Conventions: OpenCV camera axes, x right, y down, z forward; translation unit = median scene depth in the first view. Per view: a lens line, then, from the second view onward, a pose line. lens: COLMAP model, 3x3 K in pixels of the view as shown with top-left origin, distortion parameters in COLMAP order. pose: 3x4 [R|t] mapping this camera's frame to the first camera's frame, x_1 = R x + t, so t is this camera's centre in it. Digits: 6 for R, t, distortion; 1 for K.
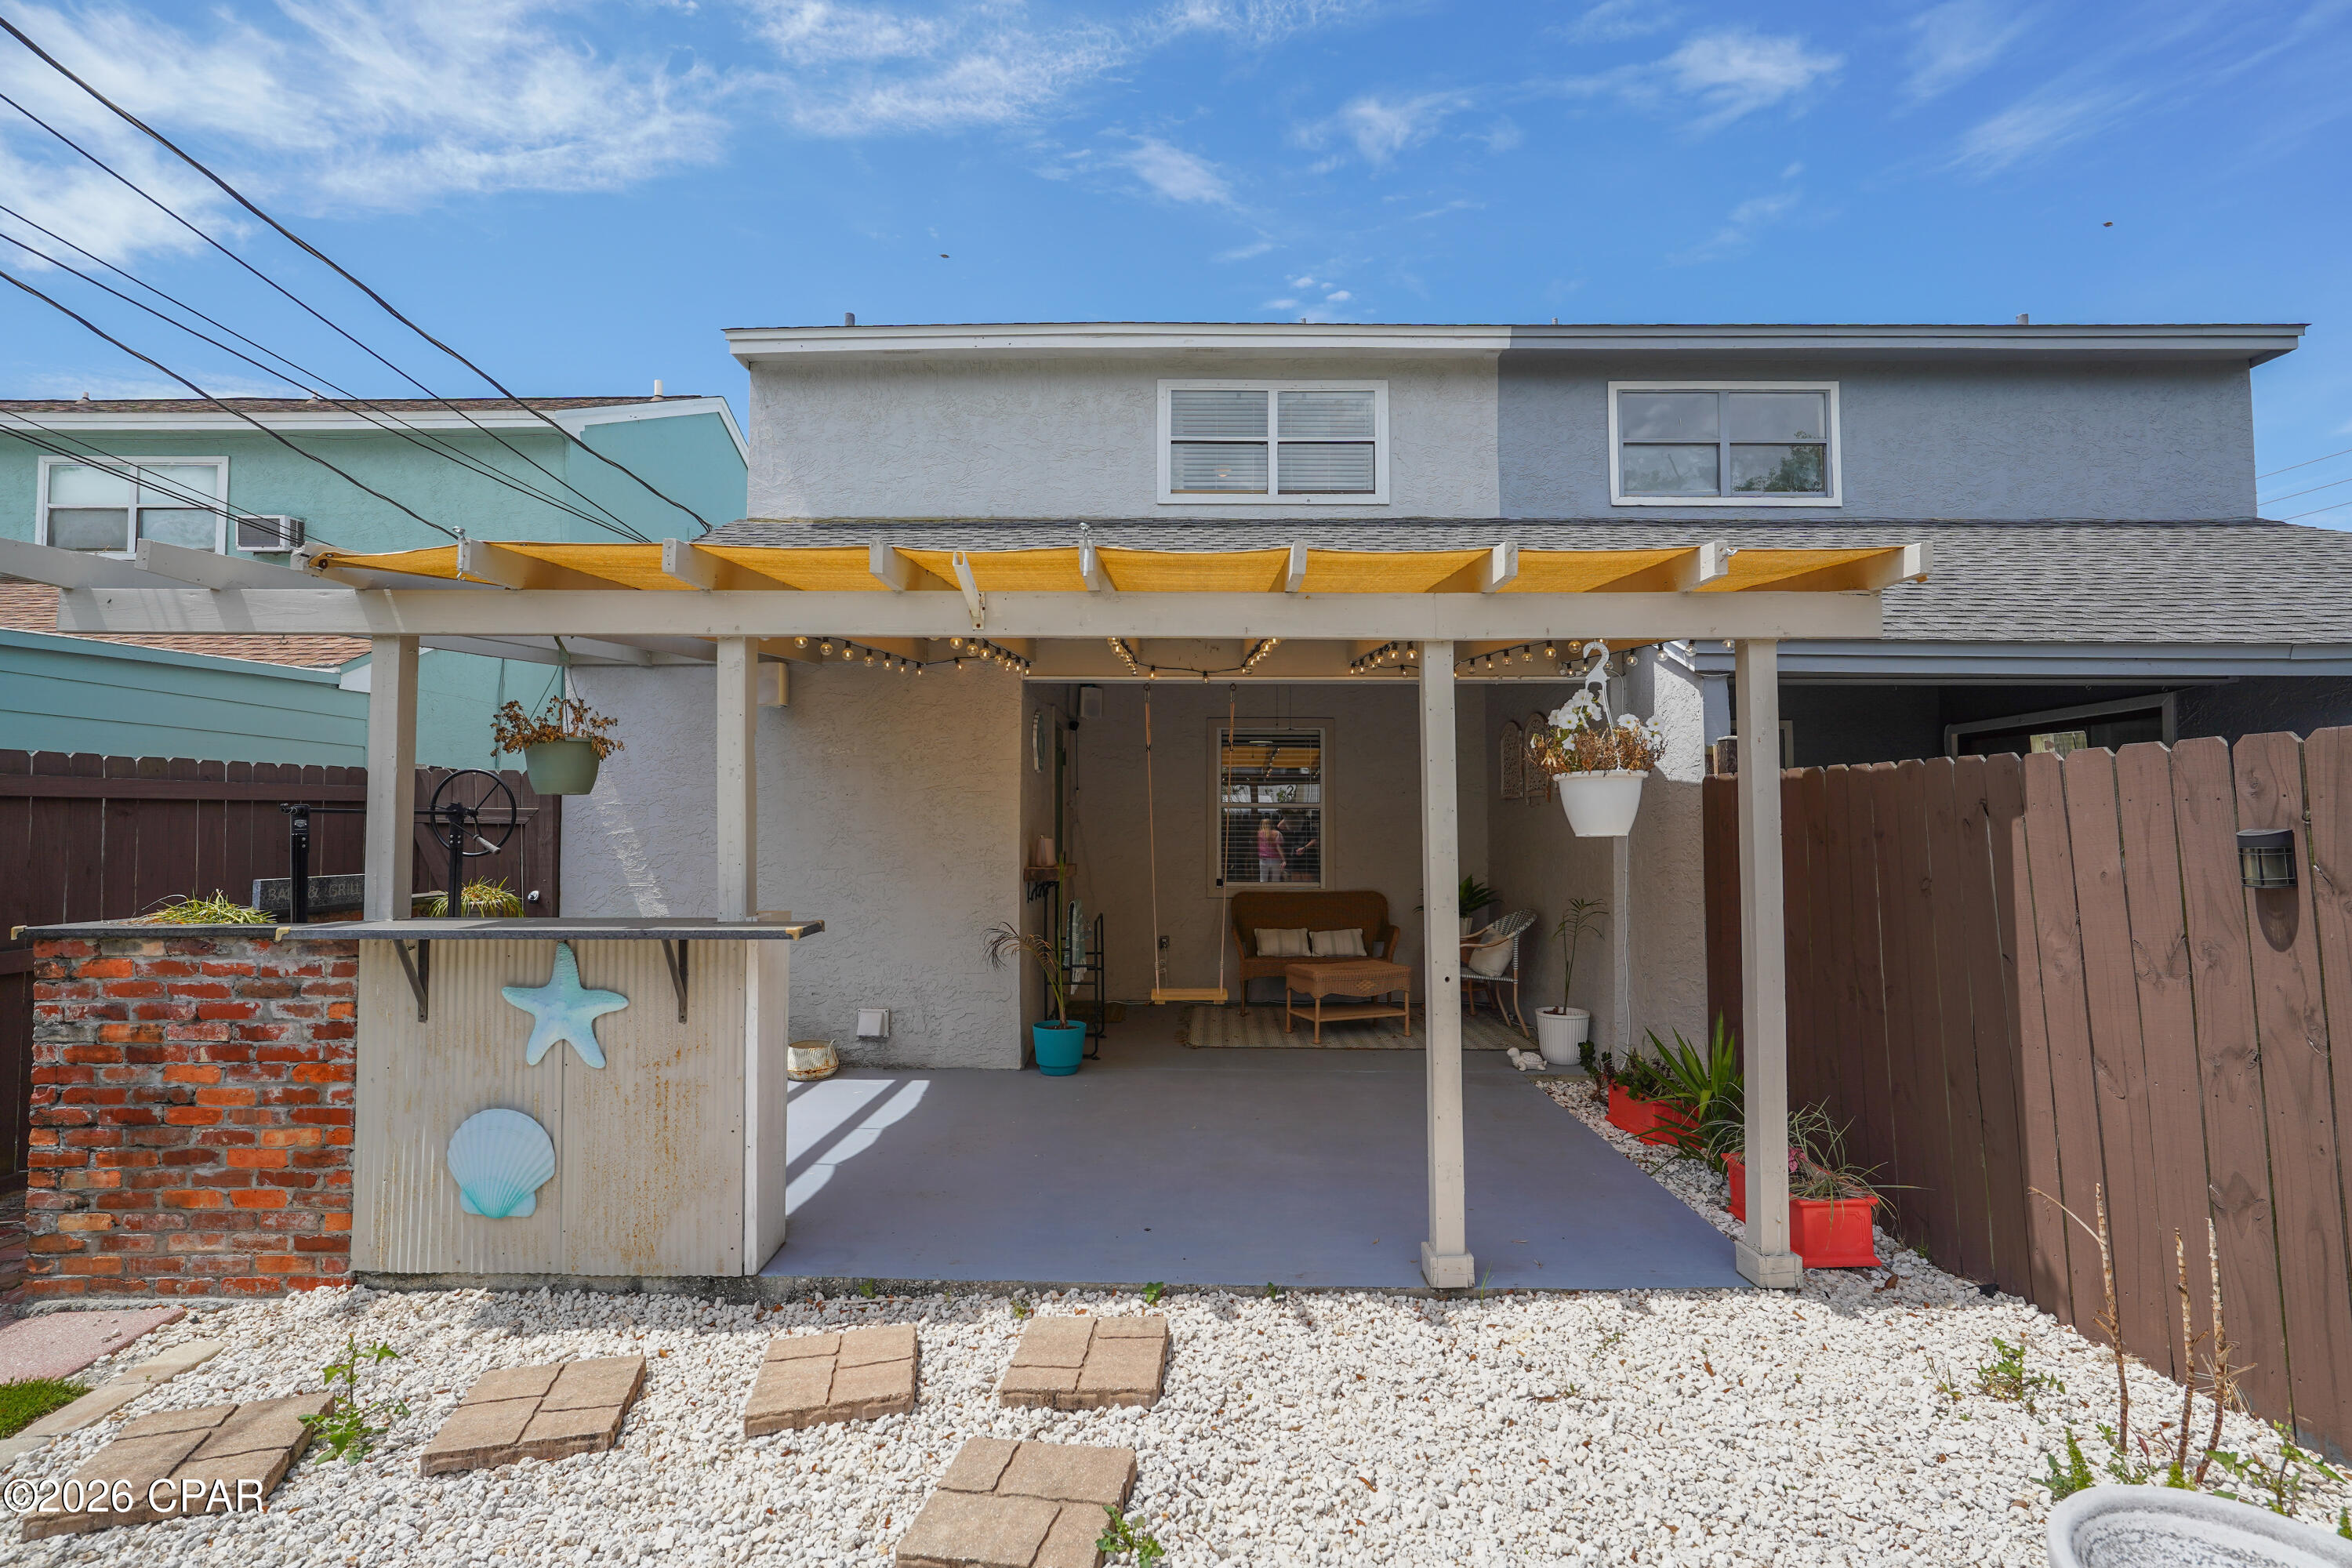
lens RADIAL K [[1059.5, 0, 1179.4], [0, 1059.5, 792.9], [0, 0, 1]] dist [-0.029384, 0.016190]
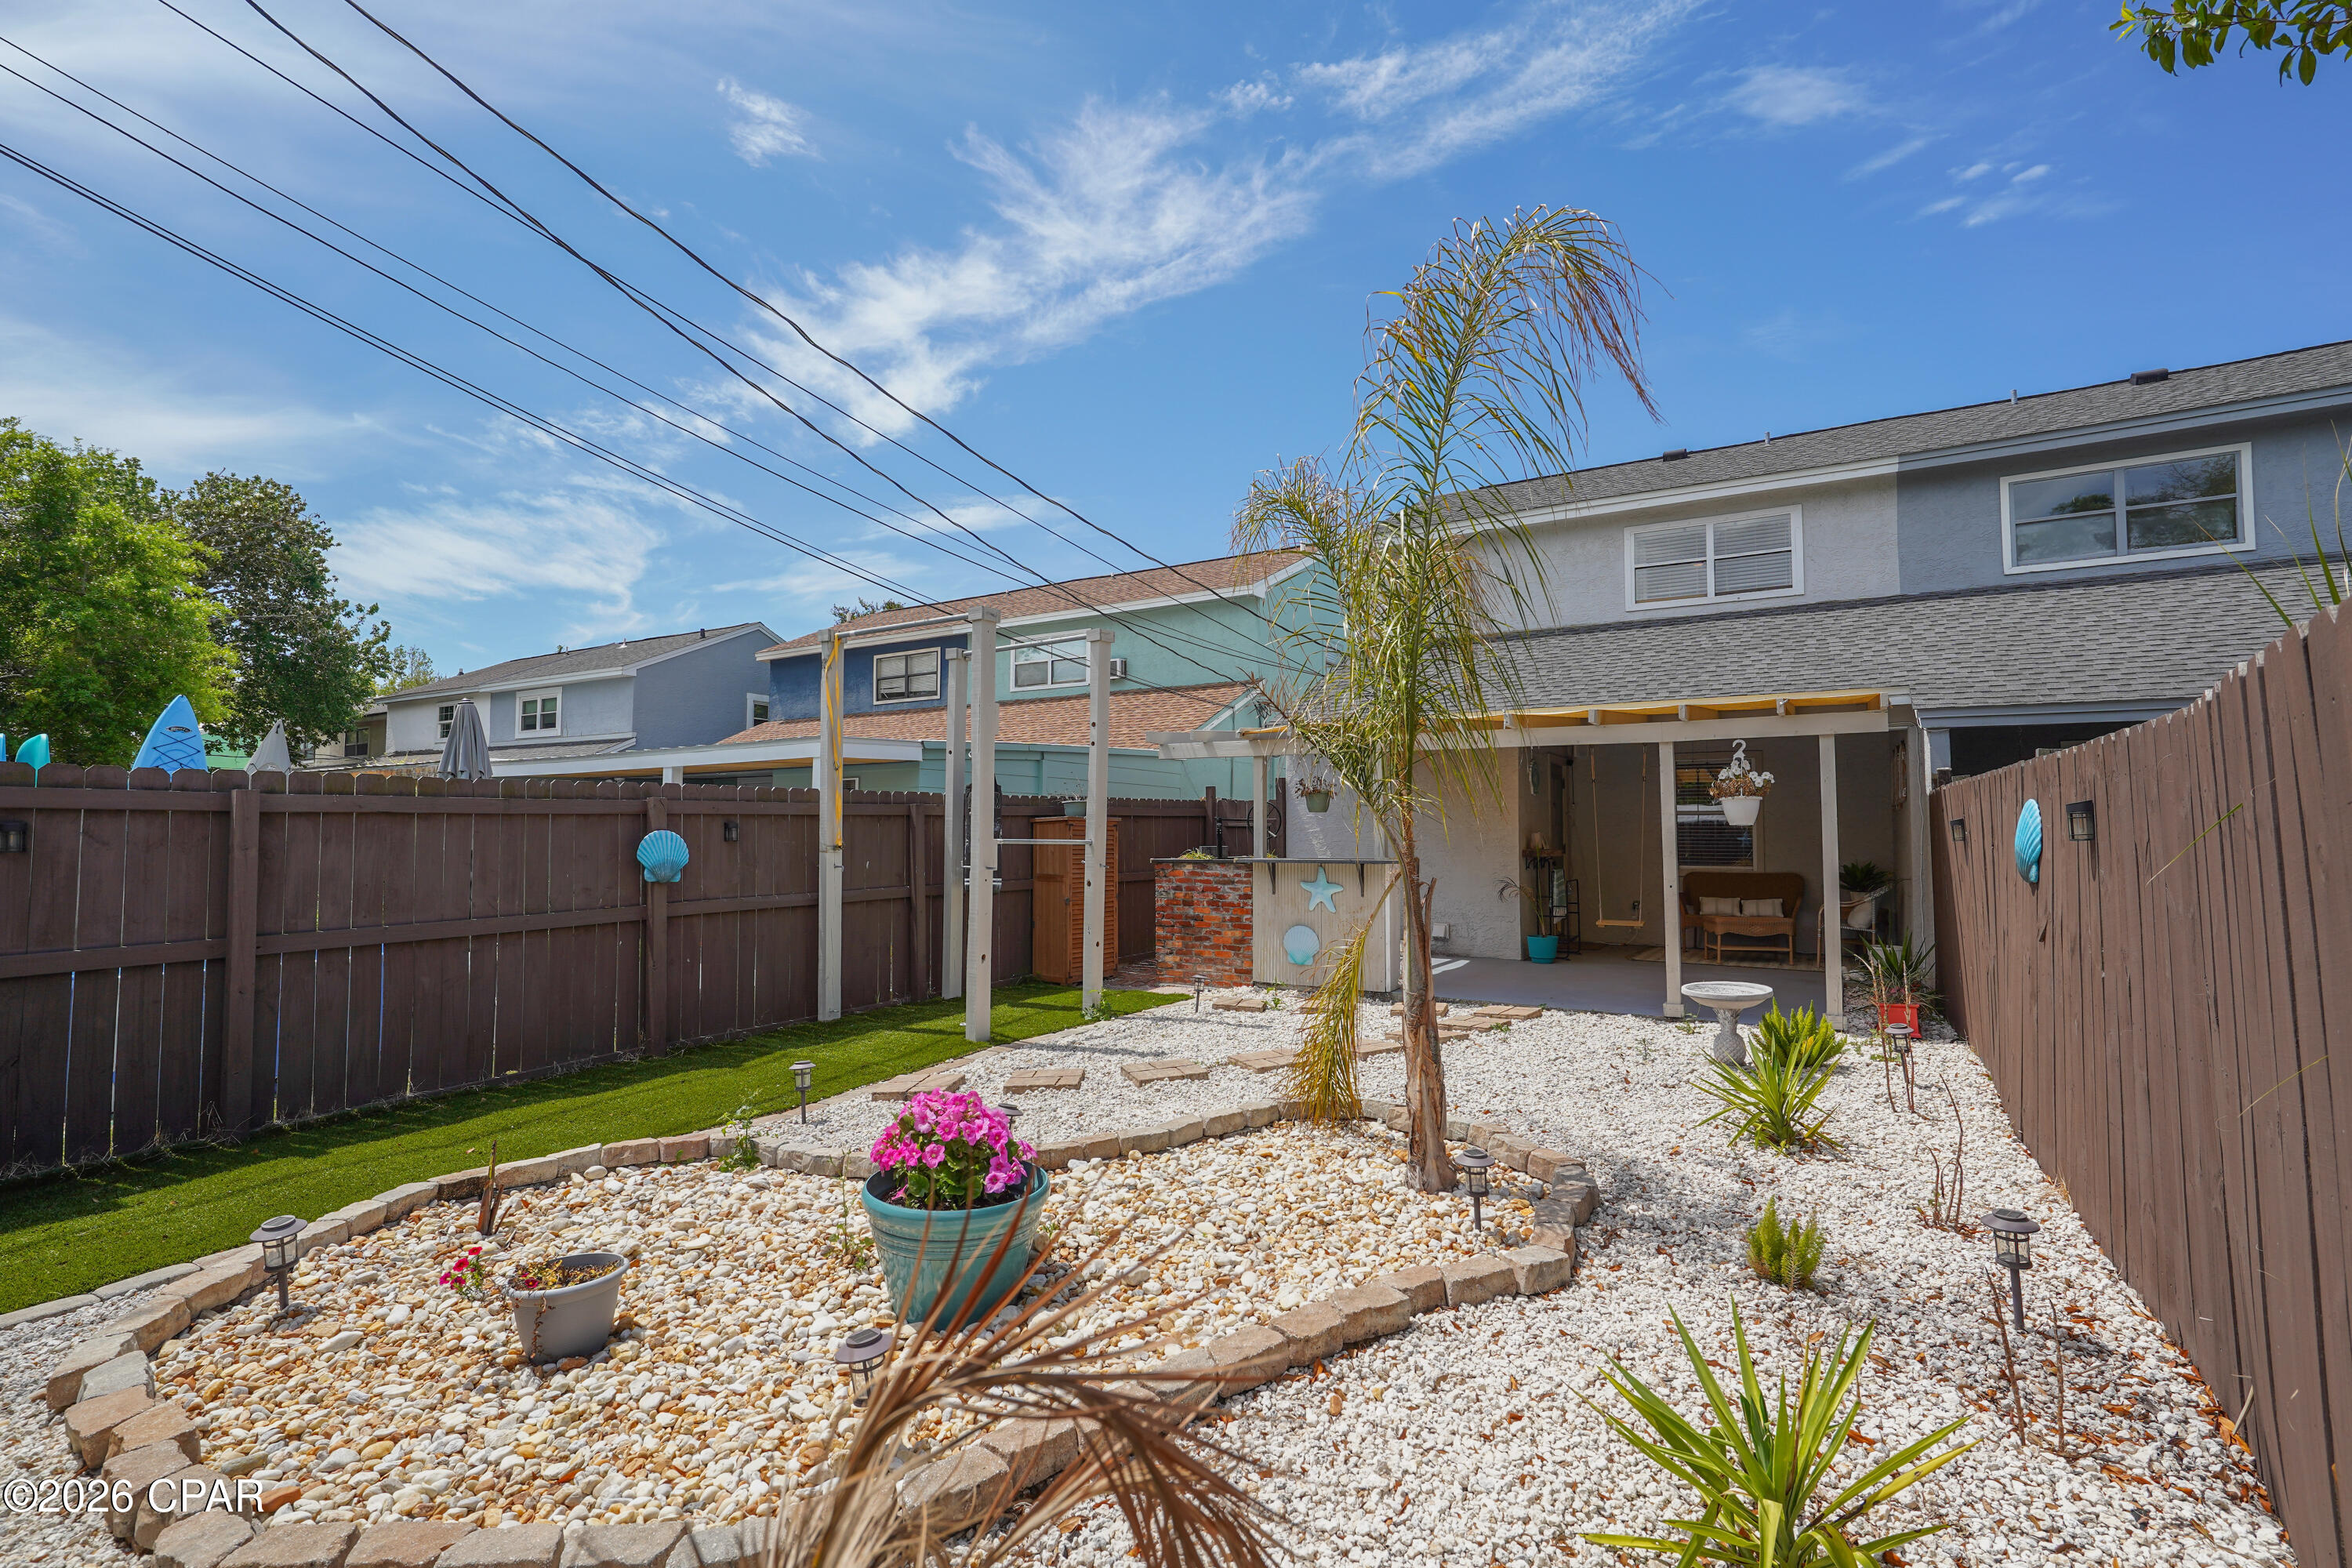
lens RADIAL K [[1131.9, 0, 1183.4], [0, 1131.9, 788.0], [0, 0, 1]] dist [0.001705, 0.022642]
pose [[0.864001, -0.024682, -0.502885, 0.239055], [0.016521, 0.999650, -0.020679, -0.002131], [0.503219, 0.009558, 0.864106, -0.696645]]
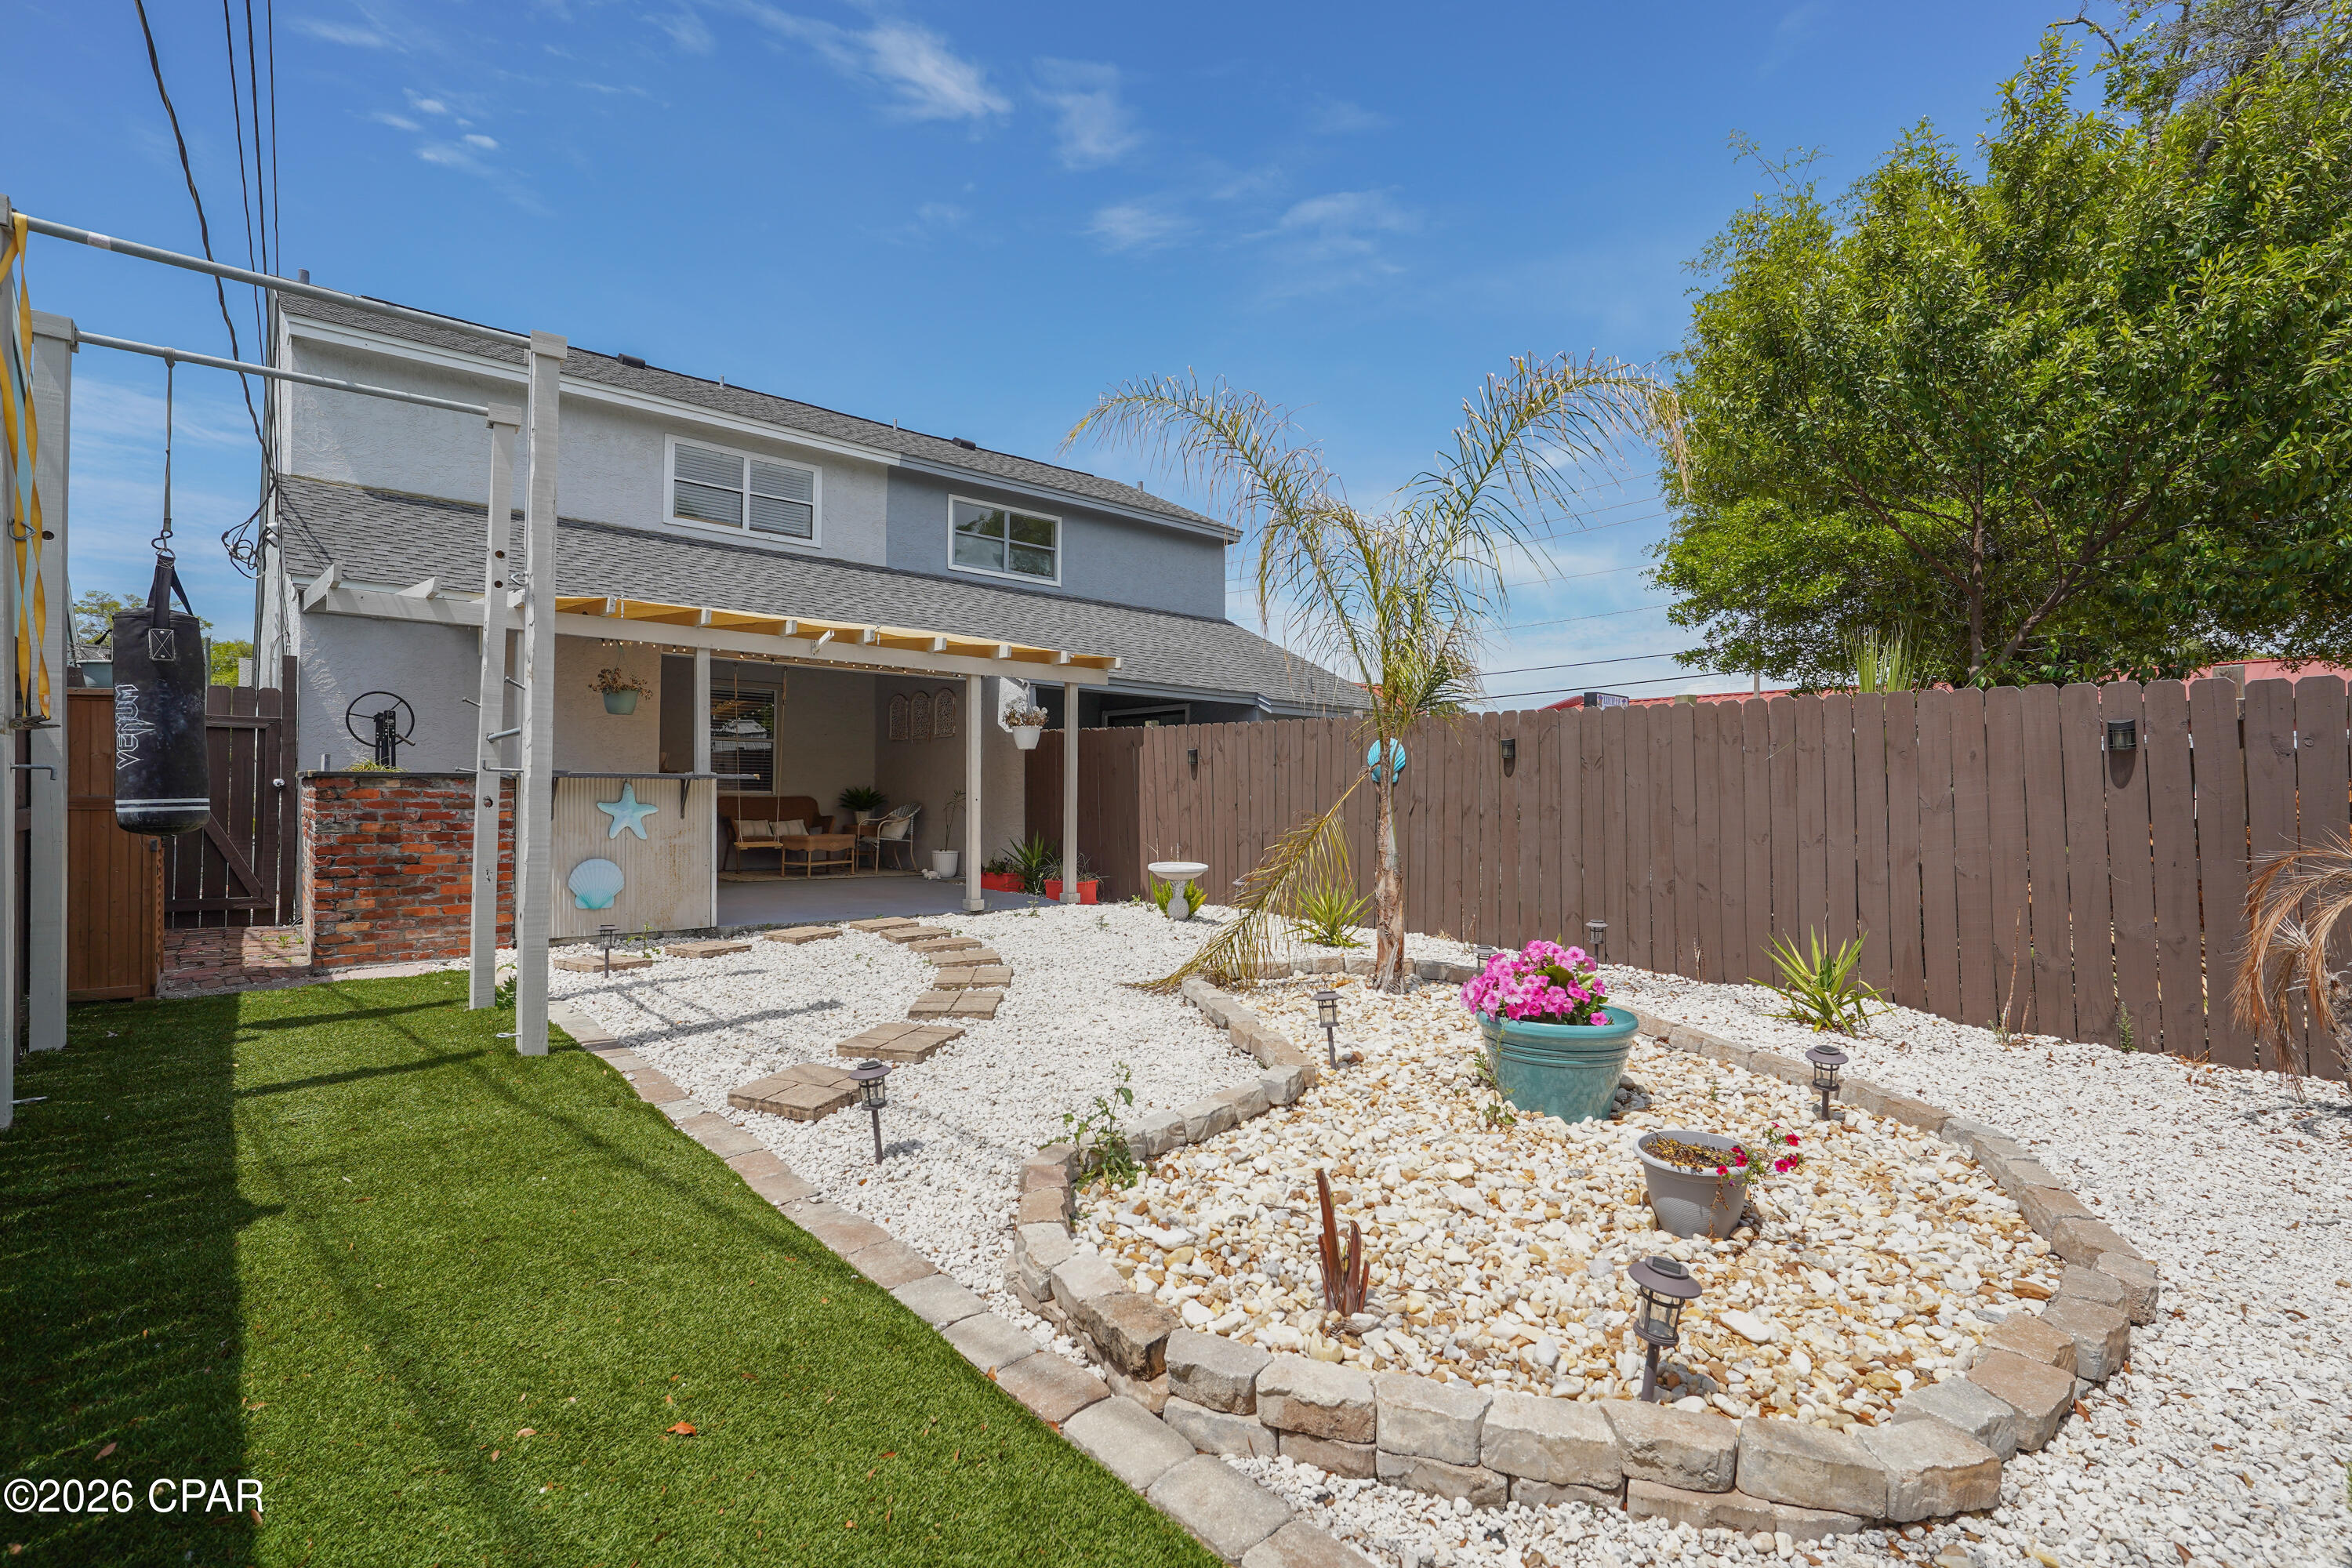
lens RADIAL K [[1131.9, 0, 1183.4], [0, 1131.9, 788.0], [0, 0, 1]] dist [0.001705, 0.022642]
pose [[0.739806, 0.009035, 0.672759, -0.527010], [-0.031554, 0.999276, 0.021279, 0.027083], [-0.672080, -0.036970, 0.739555, -0.606332]]
